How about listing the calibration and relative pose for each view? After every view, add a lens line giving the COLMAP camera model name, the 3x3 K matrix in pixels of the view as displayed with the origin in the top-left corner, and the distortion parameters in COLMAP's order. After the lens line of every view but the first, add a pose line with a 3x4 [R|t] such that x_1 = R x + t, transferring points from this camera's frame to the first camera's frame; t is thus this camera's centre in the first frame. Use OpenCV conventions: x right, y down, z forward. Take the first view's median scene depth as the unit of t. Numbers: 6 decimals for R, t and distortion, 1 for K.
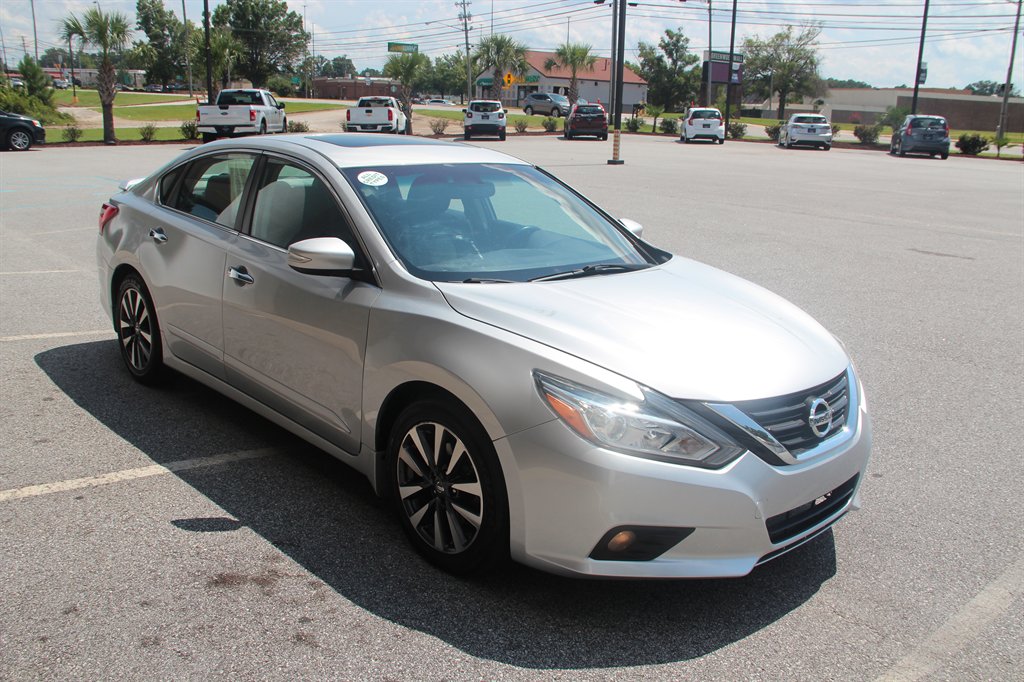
lens RADIAL K [[920.6, 0, 512.0], [0, 920.6, 341.0], [0, 0, 1]] dist [-0.144114, 0.191726]
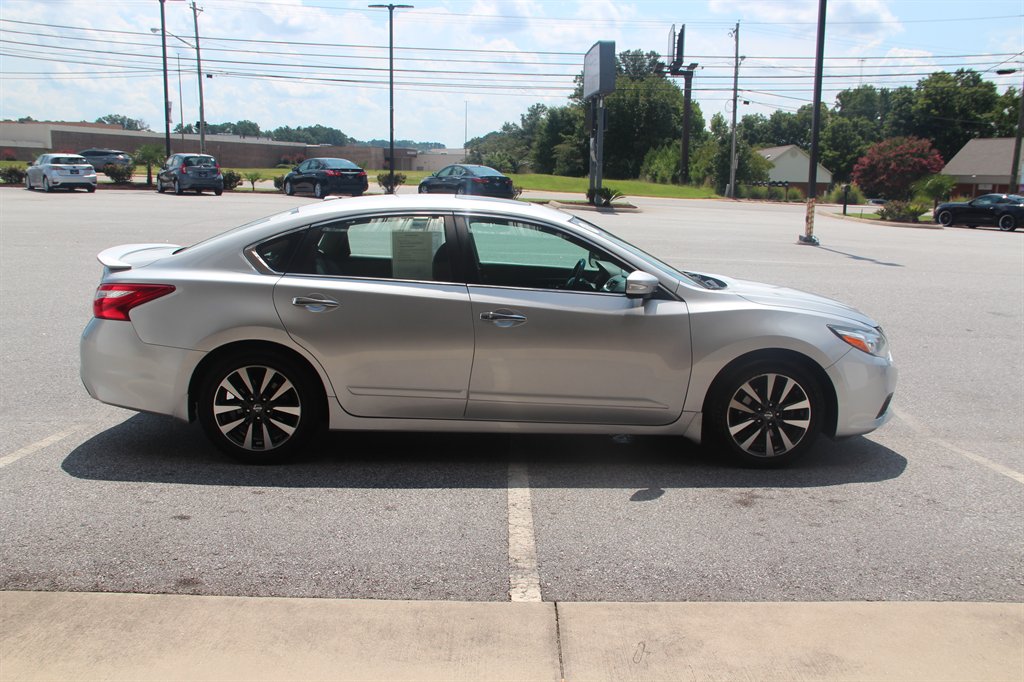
lens RADIAL K [[1012.2, 0, 481.5], [0, 1012.2, 339.7], [0, 0, 1]] dist [-0.016066, 0.002228]
pose [[0.630327, -0.146329, 0.762415, -0.248227], [0.189828, 0.981315, 0.031402, -0.017115], [-0.752764, 0.124934, 0.646326, 0.032850]]
